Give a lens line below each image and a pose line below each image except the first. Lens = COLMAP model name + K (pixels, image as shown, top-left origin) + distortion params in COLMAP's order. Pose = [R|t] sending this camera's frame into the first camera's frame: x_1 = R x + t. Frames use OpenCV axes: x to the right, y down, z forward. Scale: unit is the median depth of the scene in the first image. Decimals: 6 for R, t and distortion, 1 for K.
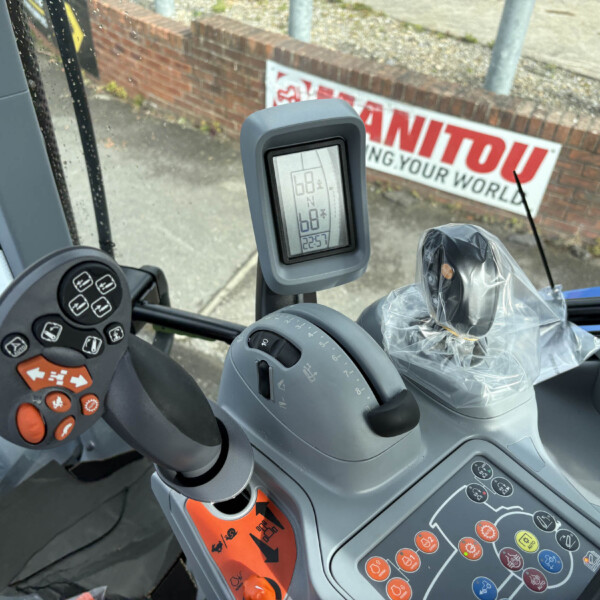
lens RADIAL K [[624.3, 0, 284.6], [0, 624.3, 301.8], [0, 0, 1]] dist [0.012454, 0.004352]
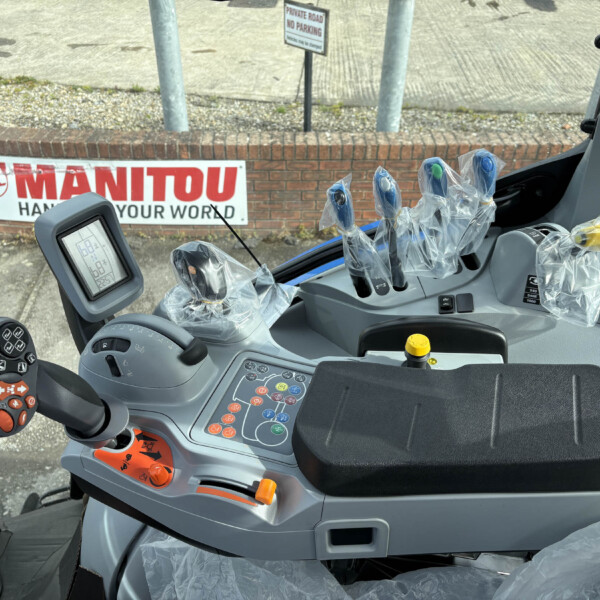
lens RADIAL K [[633.1, 0, 300.0], [0, 633.1, 300.0], [0, 0, 1]] dist [0.145641, -0.640451]
pose [[0.855826, -0.336064, 0.393220, -0.033222], [0.360193, 0.932783, 0.013256, 0.018260], [-0.371244, 0.130291, 0.919349, -0.116690]]
